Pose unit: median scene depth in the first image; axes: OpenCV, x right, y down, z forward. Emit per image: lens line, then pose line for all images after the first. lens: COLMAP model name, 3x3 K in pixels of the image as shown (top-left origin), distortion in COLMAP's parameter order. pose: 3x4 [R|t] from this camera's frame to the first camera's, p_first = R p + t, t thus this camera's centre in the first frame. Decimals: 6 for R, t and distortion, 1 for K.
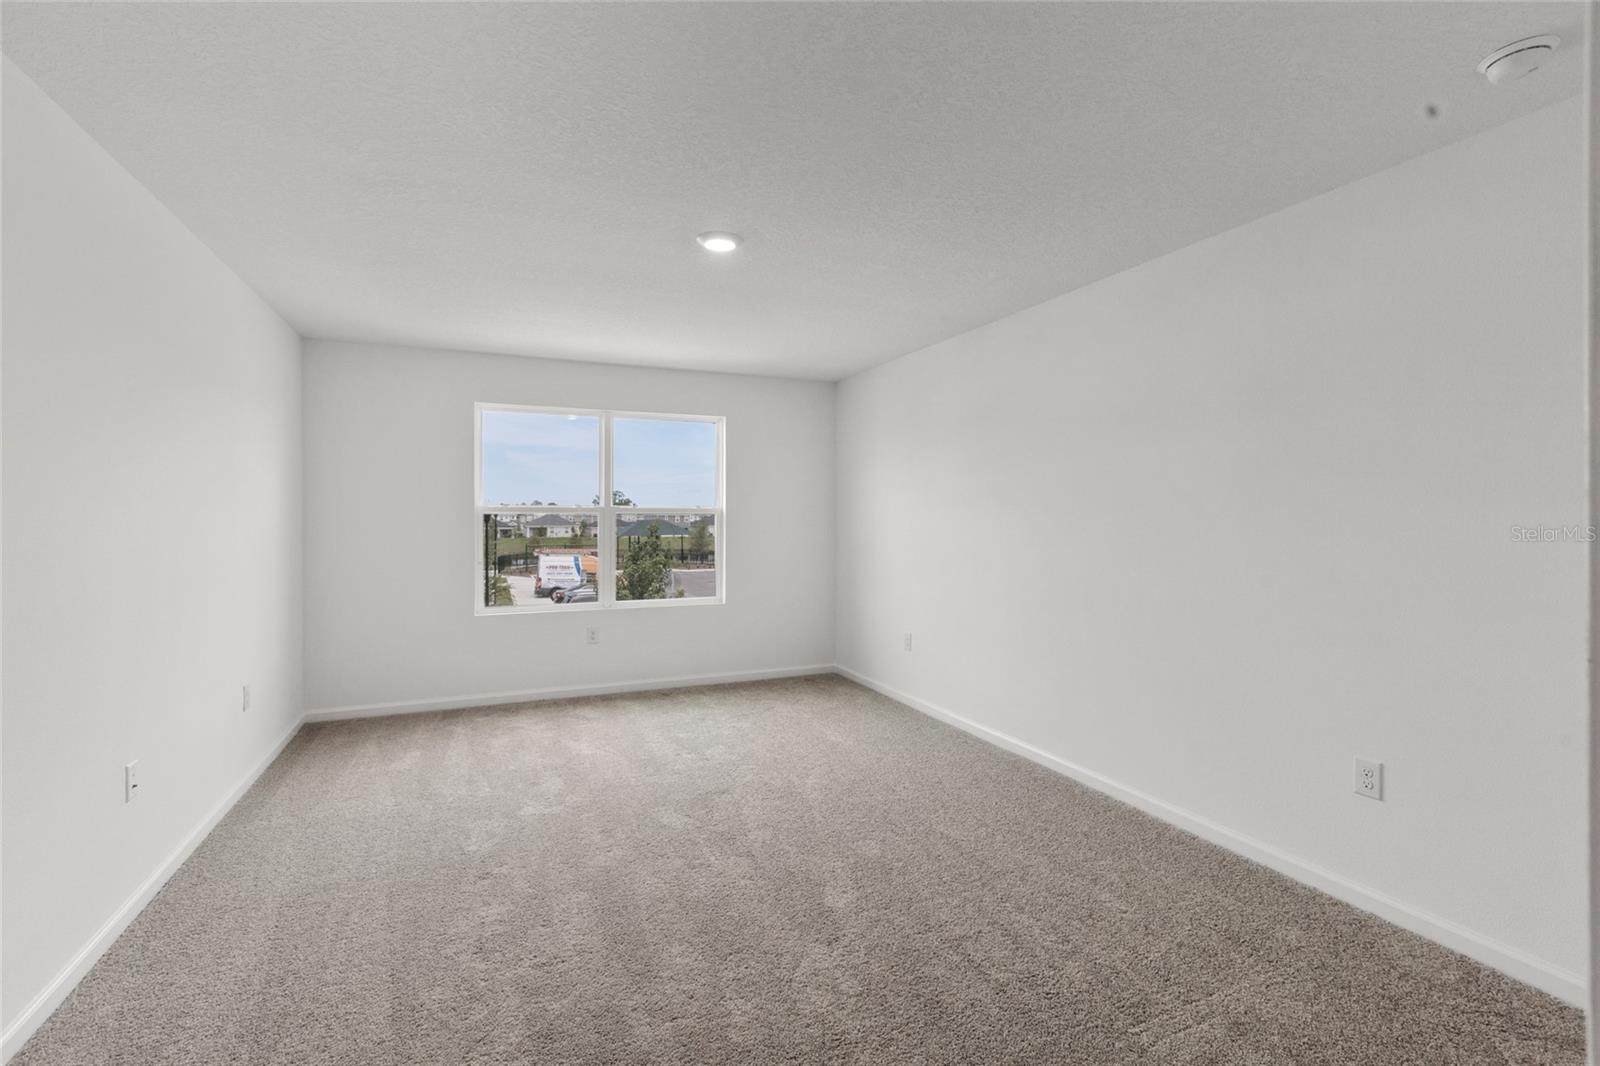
lens RADIAL K [[724.7, 0, 801.2], [0, 724.7, 522.0], [0, 0, 1]] dist [-0.000009, 0.000020]
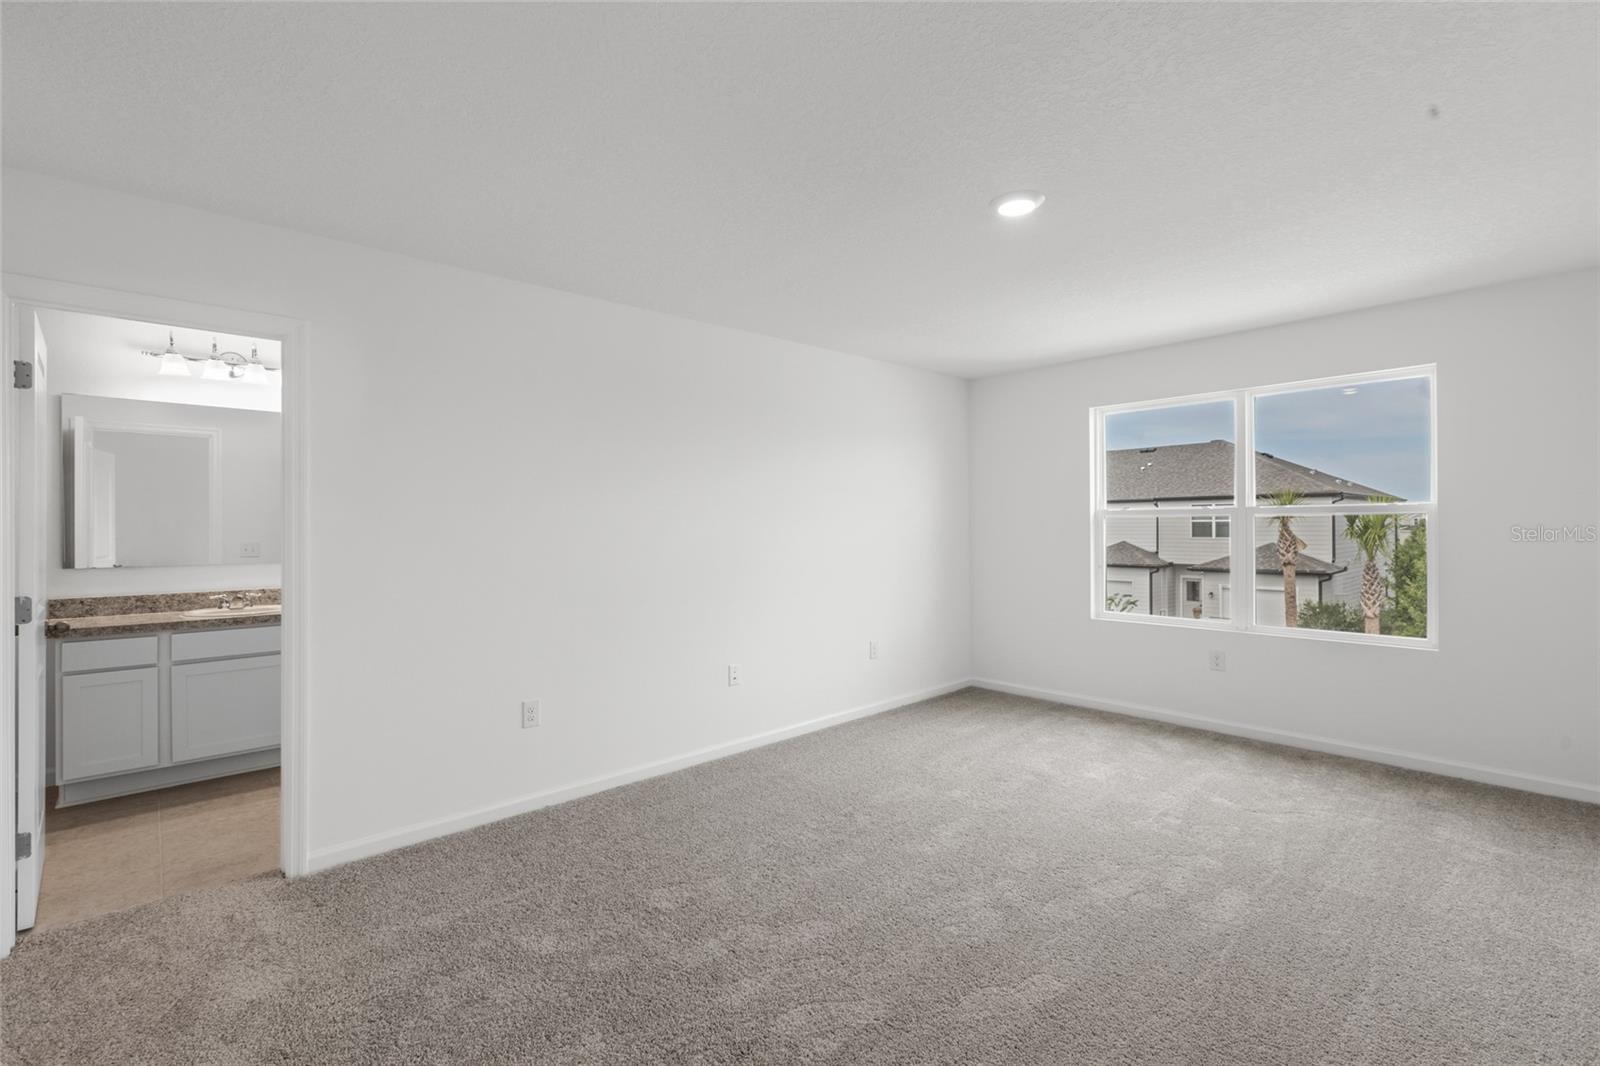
lens RADIAL K [[709.9, 0, 778.2], [0, 709.9, 532.2], [0, 0, 1]] dist [0.001053, 0.000252]
pose [[0.310577, 0.007348, -0.950520, 0.444476], [0.003571, 0.999954, 0.008897, -0.002697], [0.950542, -0.006157, 0.310536, 0.341759]]
